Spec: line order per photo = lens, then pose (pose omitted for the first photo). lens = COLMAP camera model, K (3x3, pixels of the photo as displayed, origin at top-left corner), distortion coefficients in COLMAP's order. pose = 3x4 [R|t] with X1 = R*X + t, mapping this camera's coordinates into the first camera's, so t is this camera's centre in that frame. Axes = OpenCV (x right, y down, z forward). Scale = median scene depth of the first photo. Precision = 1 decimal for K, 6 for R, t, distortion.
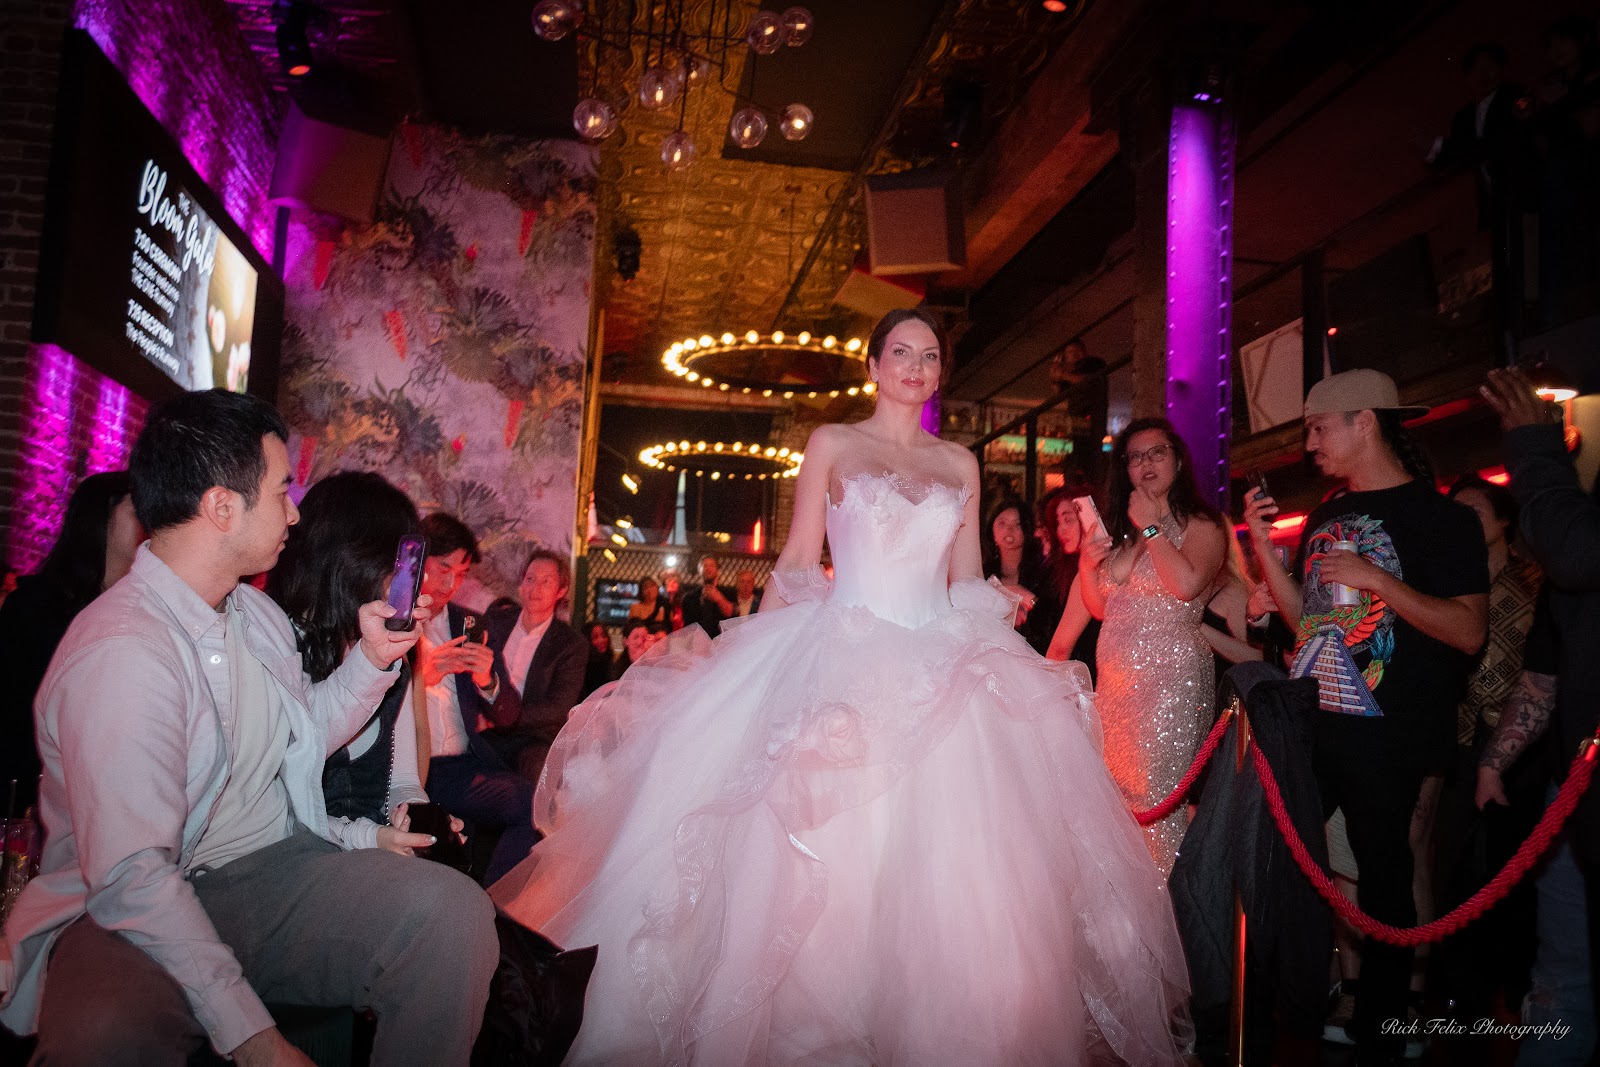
lens RADIAL K [[1305.5, 0, 794.6], [0, 1305.5, 550.1], [0, 0, 1]] dist [-0.020946, -0.005857]
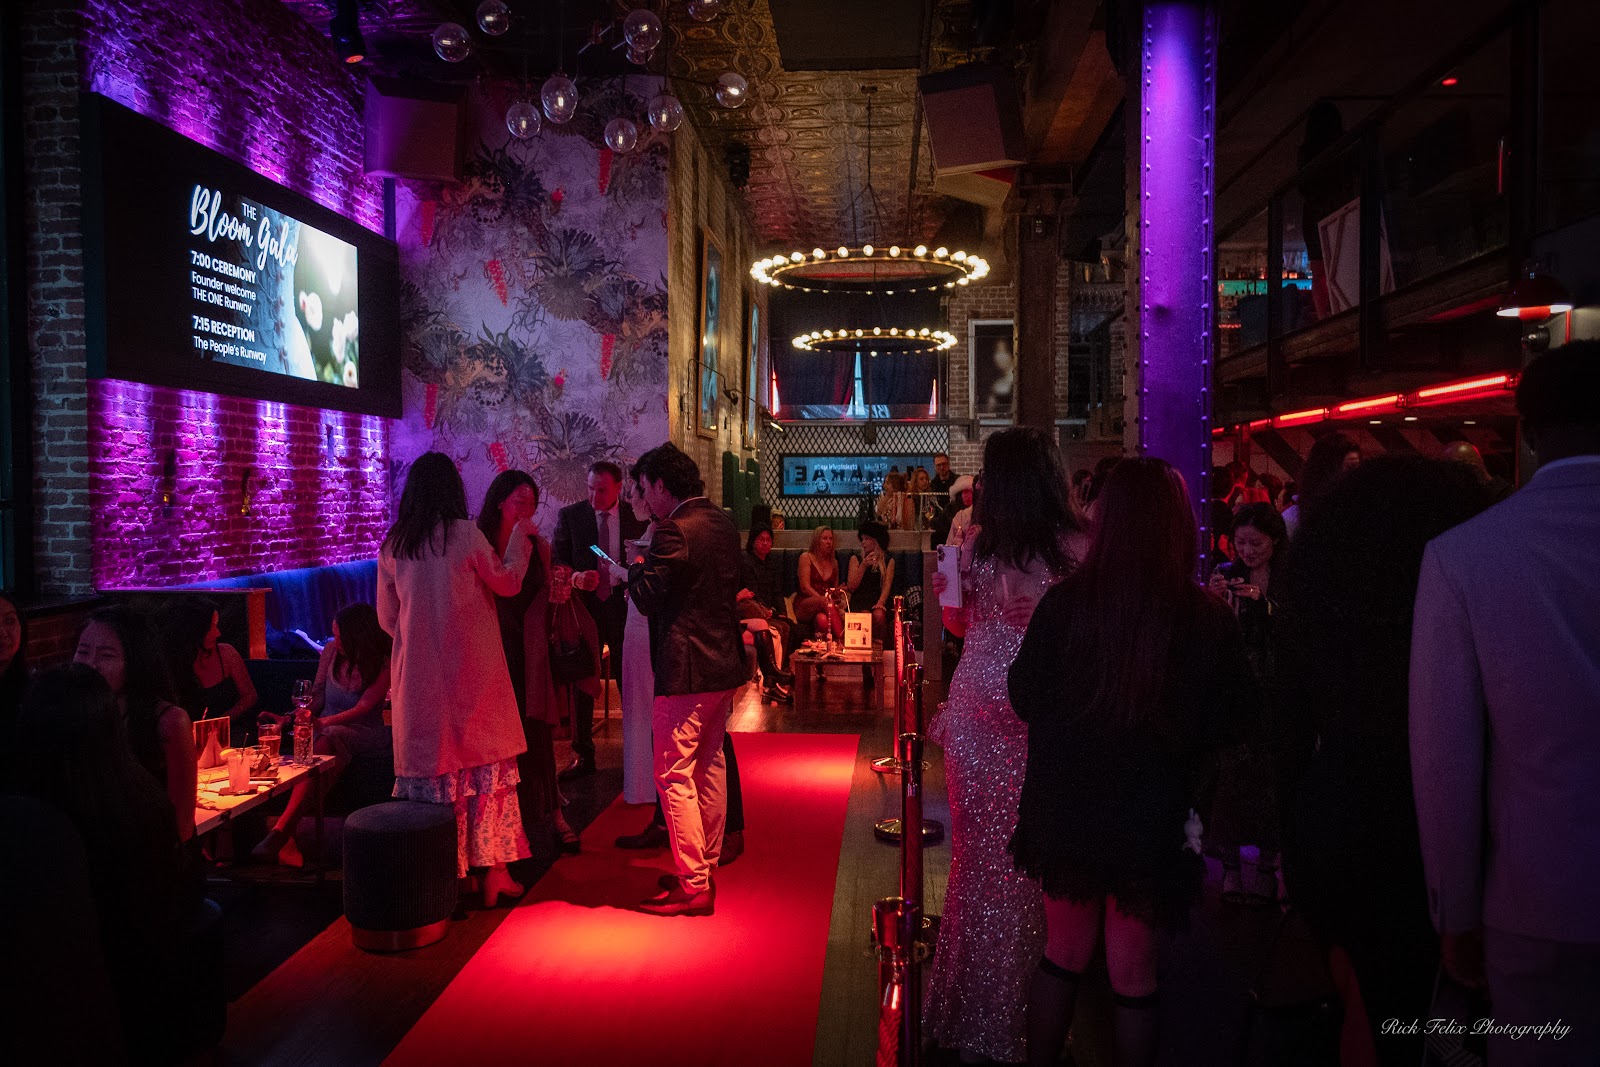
lens RADIAL K [[1249.2, 0, 798.1], [0, 1249.2, 545.3], [0, 0, 1]] dist [-0.008287, -0.000360]
pose [[0.973213, -0.039067, -0.226562, 0.165253], [0.069906, 0.989081, 0.129735, -0.065307], [0.219020, -0.142098, 0.965318, 0.017034]]
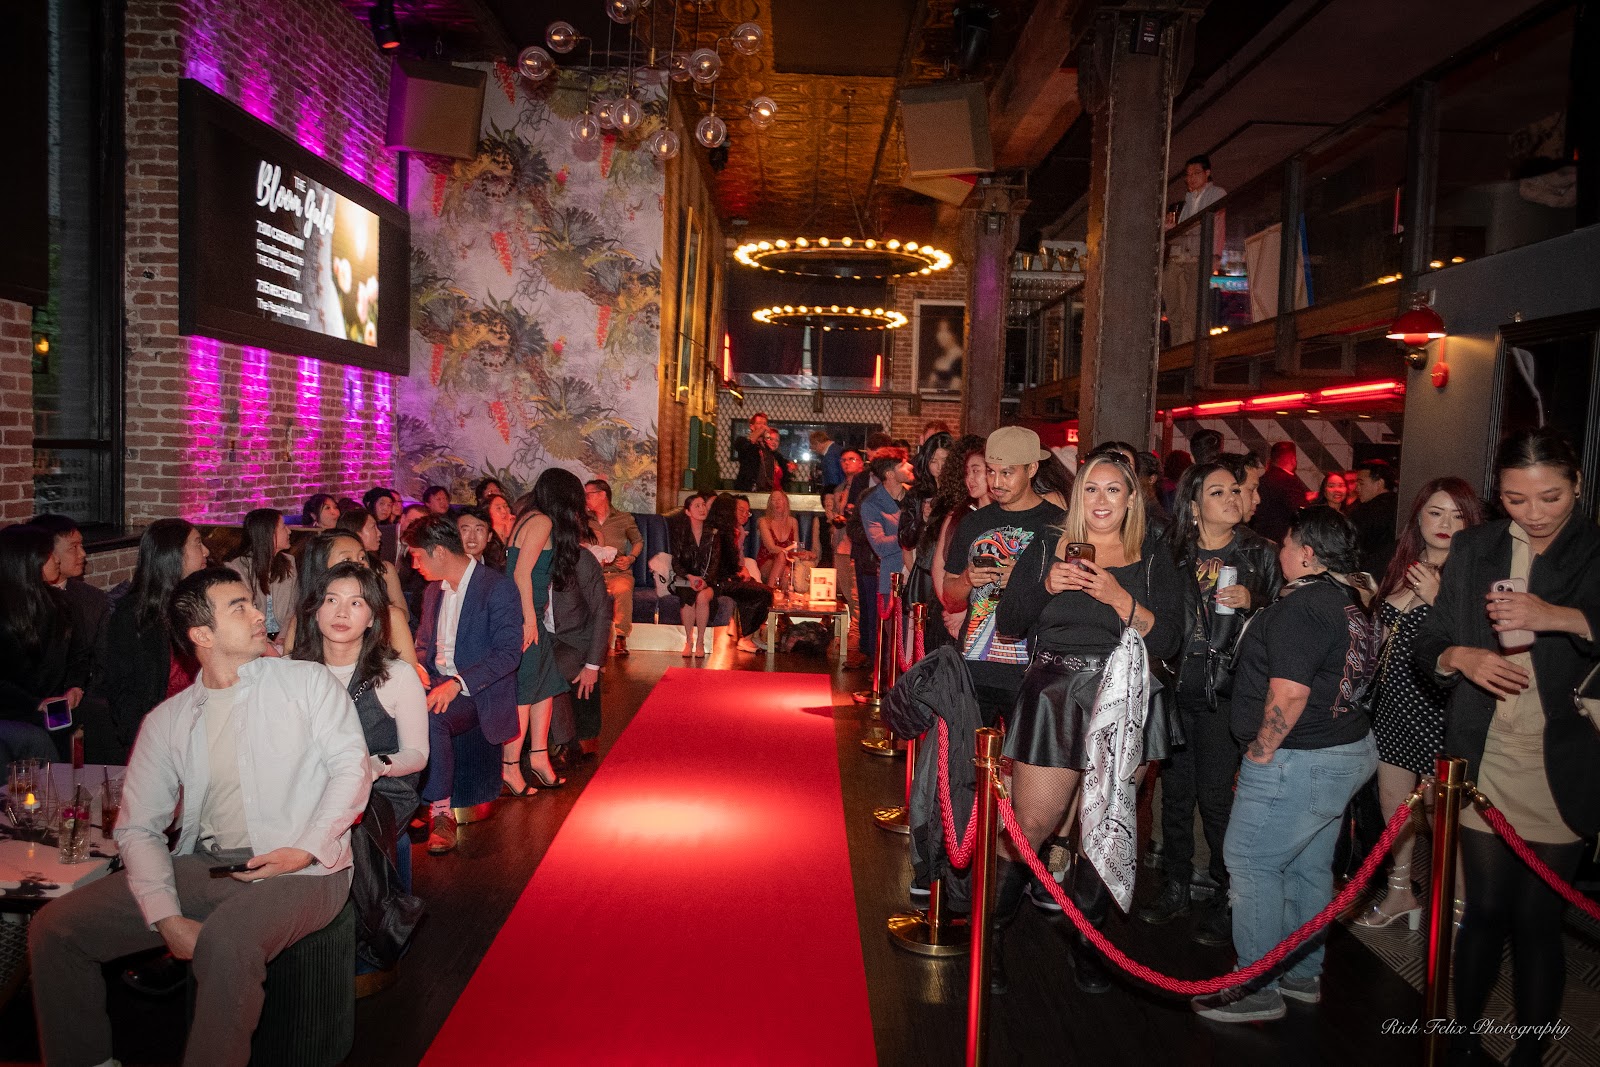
lens RADIAL K [[1249.2, 0, 798.1], [0, 1249.2, 545.3], [0, 0, 1]] dist [-0.008287, -0.000360]
pose [[0.987535, -0.001229, -0.157396, 0.134362], [0.027079, 0.986386, 0.162201, -0.080122], [0.155054, -0.164441, 0.974124, -0.101335]]
